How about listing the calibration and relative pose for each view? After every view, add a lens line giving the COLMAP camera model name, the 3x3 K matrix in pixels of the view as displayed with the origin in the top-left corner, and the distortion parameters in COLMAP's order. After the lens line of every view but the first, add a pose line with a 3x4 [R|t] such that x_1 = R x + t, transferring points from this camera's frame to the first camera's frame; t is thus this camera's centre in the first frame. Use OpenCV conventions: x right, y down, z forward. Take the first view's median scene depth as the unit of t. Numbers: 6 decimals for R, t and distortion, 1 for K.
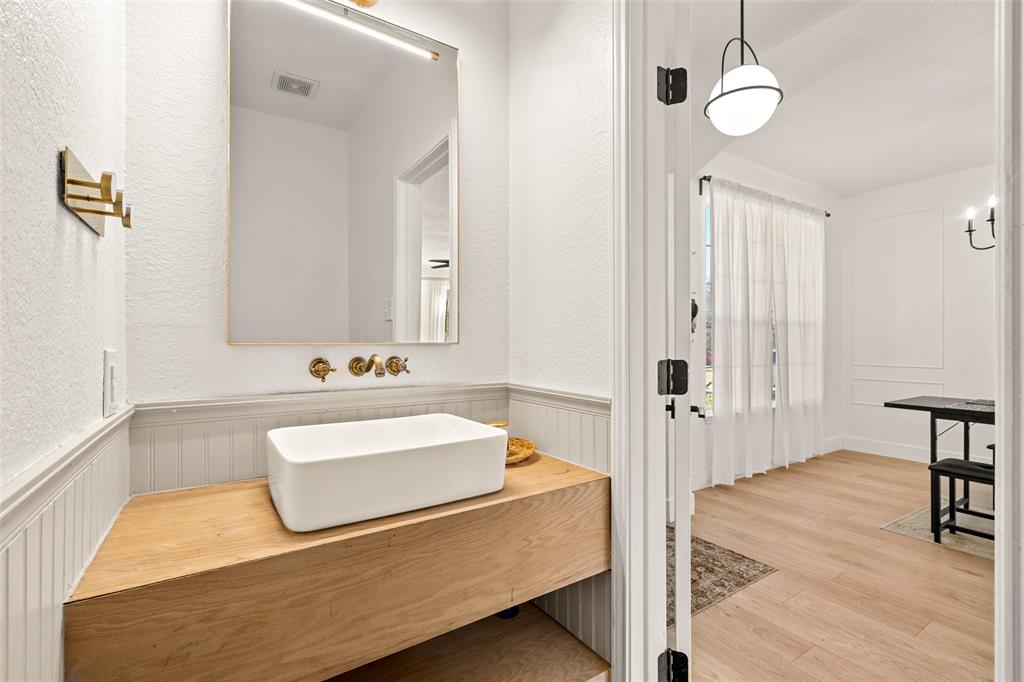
lens RADIAL K [[461.9, 0, 510.7], [0, 461.9, 341.5], [0, 0, 1]] dist [0.000309, -0.000216]
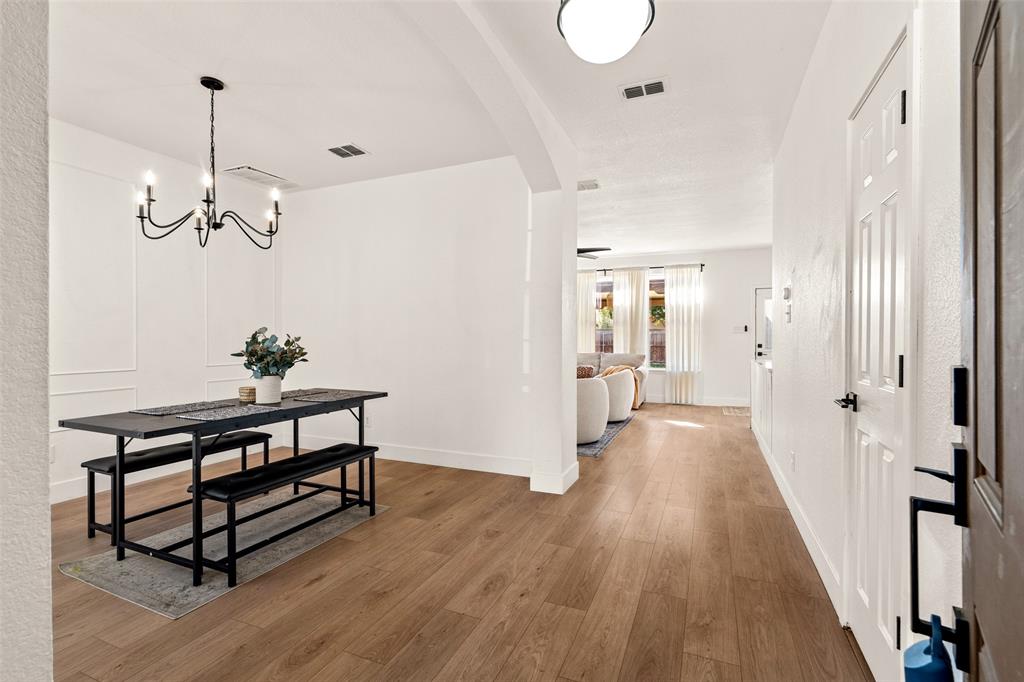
lens RADIAL K [[461.9, 0, 510.7], [0, 461.9, 341.5], [0, 0, 1]] dist [0.000309, -0.000216]
pose [[-0.561022, 0.002841, 0.827796, -0.017969], [0.005466, 0.999985, 0.000272, 0.011021], [-0.827783, 0.004678, -0.561029, 1.174537]]
